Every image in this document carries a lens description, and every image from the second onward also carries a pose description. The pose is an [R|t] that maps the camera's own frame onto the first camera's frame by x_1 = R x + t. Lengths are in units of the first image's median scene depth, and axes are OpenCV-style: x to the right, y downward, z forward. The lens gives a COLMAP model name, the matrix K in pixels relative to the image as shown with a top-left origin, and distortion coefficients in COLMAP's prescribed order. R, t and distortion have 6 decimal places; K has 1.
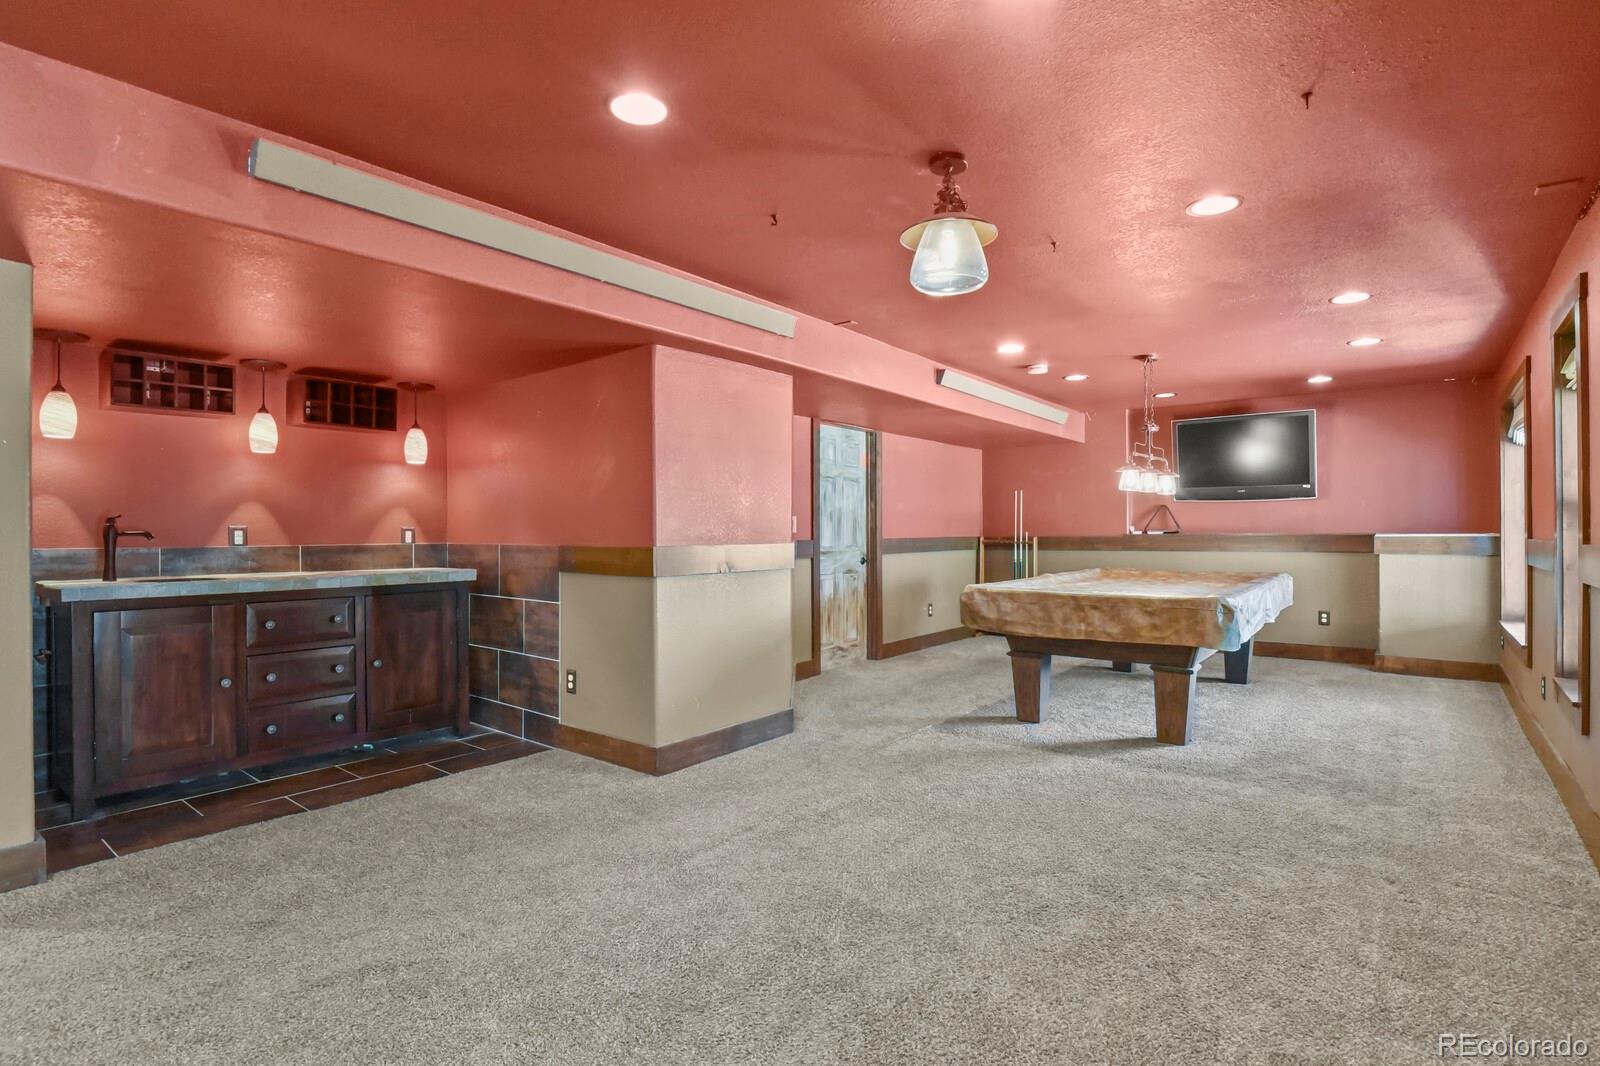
lens RADIAL K [[776.6, 0, 808.3], [0, 776.6, 530.0], [0, 0, 1]] dist [-0.004215, -0.006798]
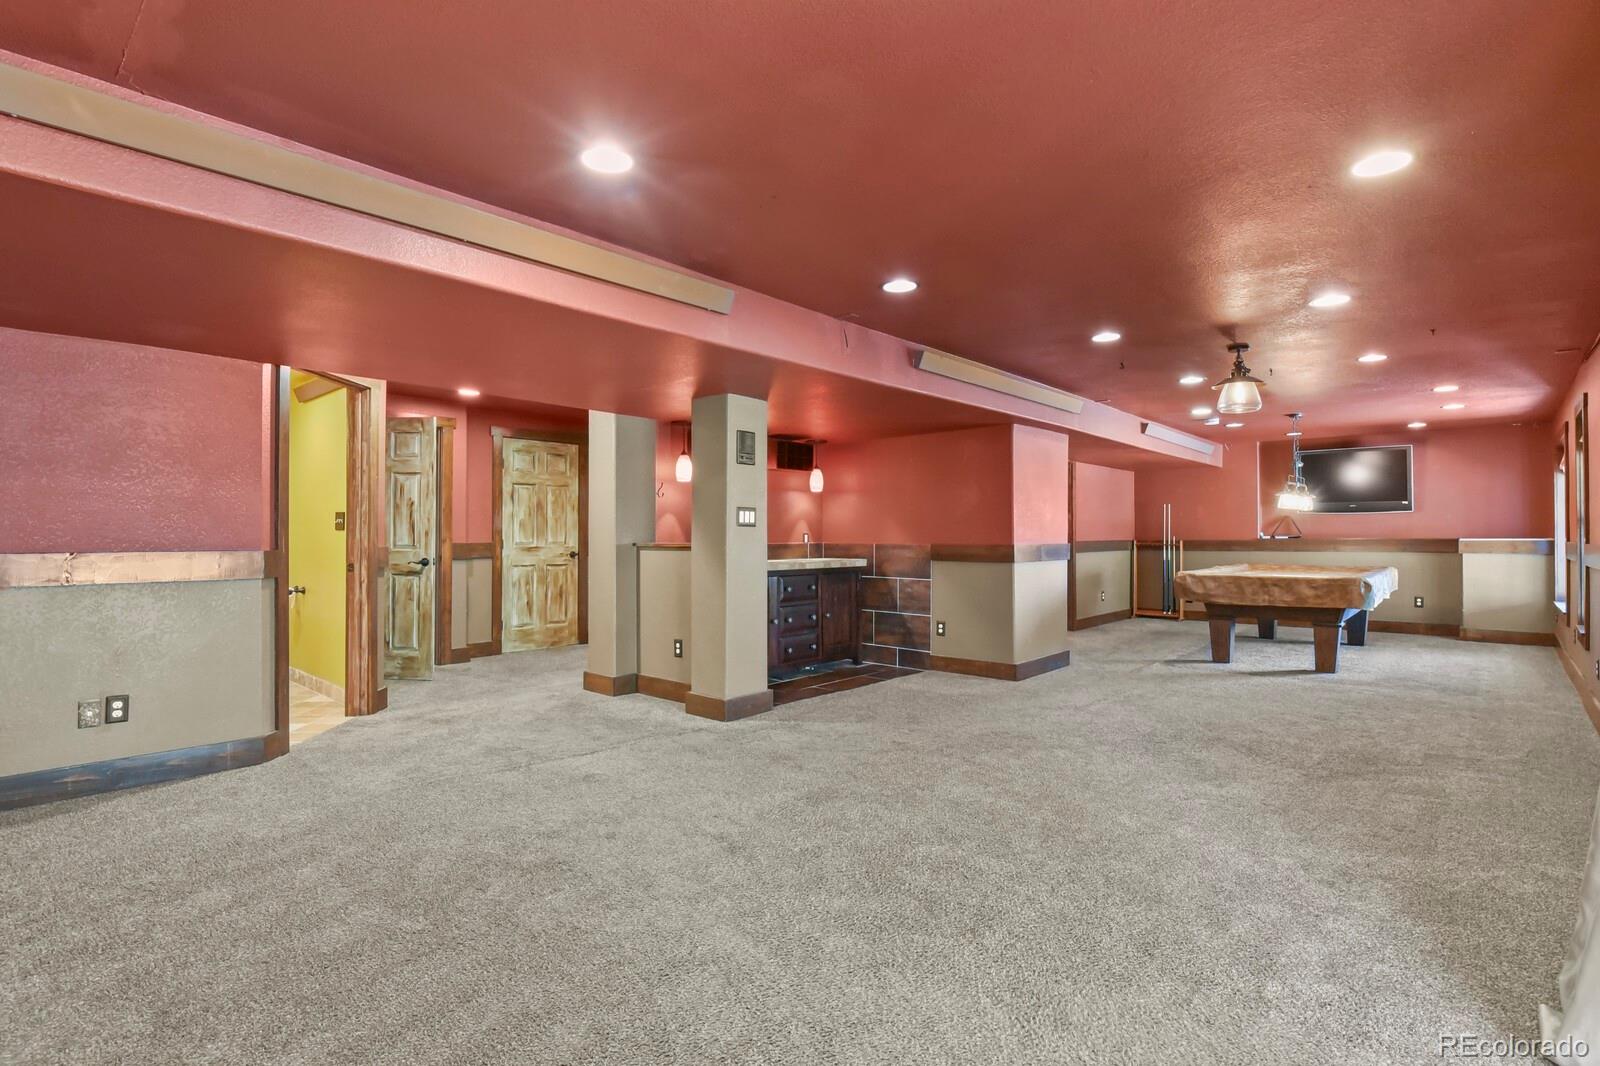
lens RADIAL K [[776.6, 0, 808.3], [0, 776.6, 530.0], [0, 0, 1]] dist [-0.004215, -0.006798]
pose [[0.998104, 0.002136, -0.061508, -0.433896], [-0.002477, 0.999982, -0.005479, 0.000393], [0.061495, 0.005621, 0.998092, -0.564073]]
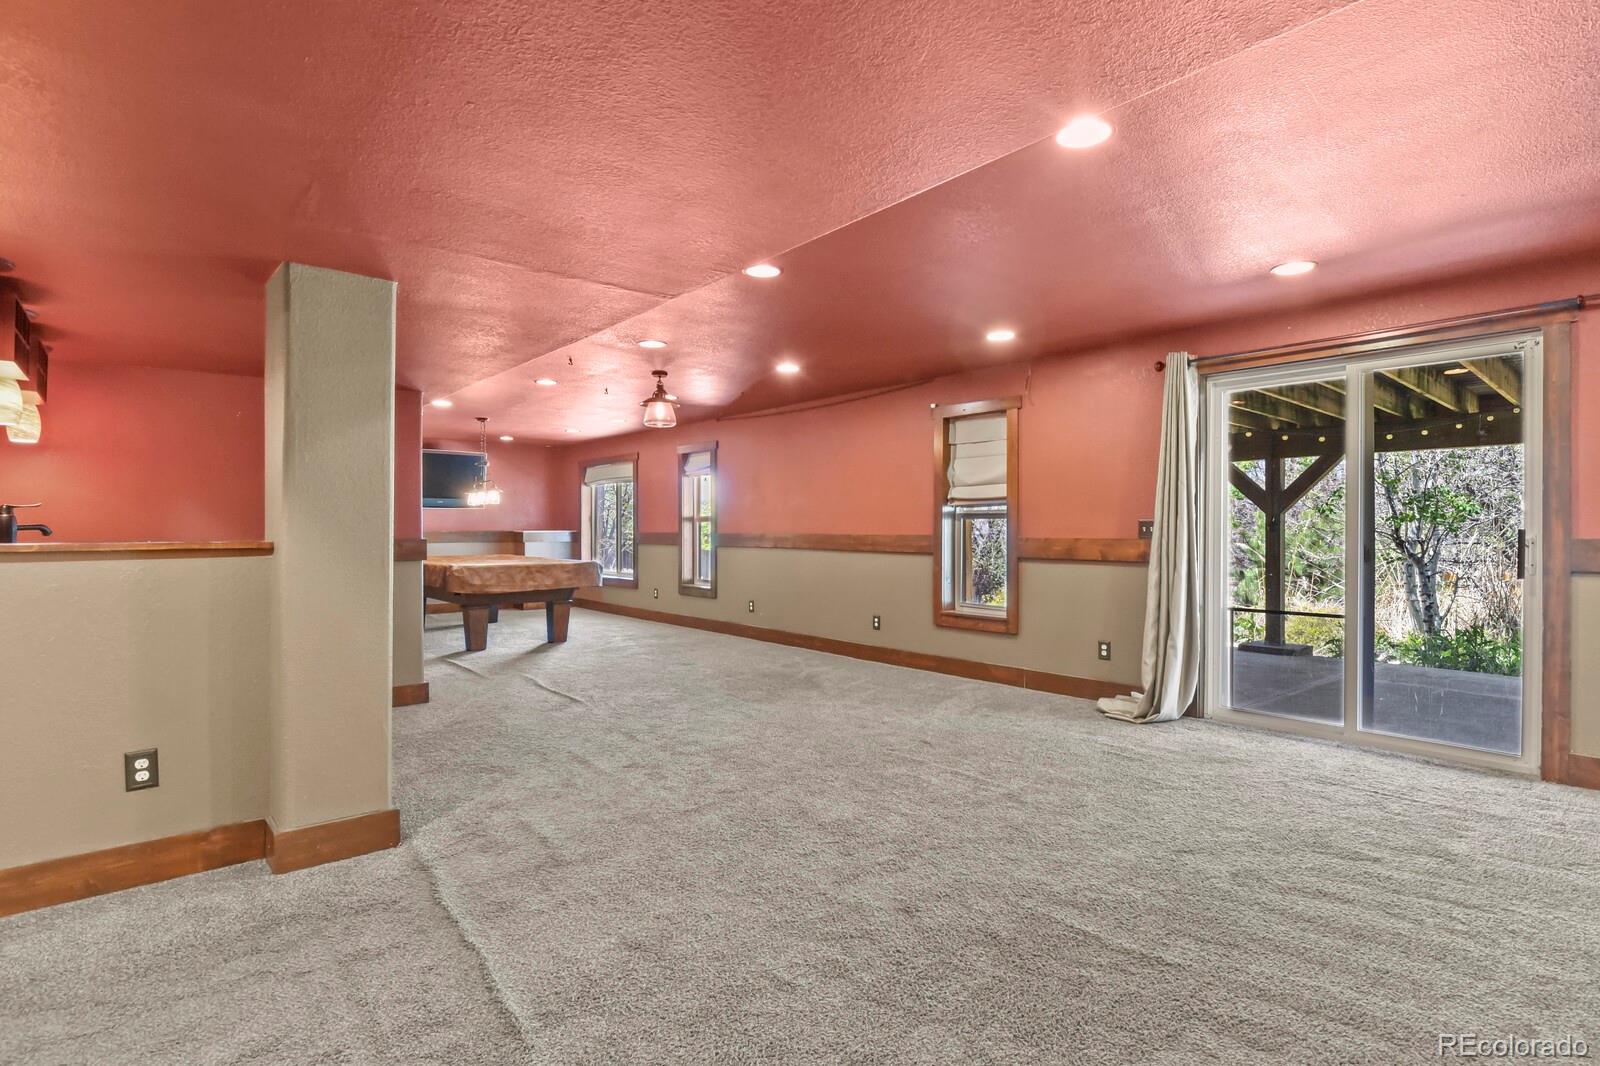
lens RADIAL K [[776.6, 0, 808.3], [0, 776.6, 530.0], [0, 0, 1]] dist [-0.004215, -0.006798]
pose [[0.190965, 0.002733, 0.981593, -1.152515], [-0.001609, 0.999996, -0.002471, 0.007658], [-0.981596, -0.001108, 0.190968, 0.050361]]
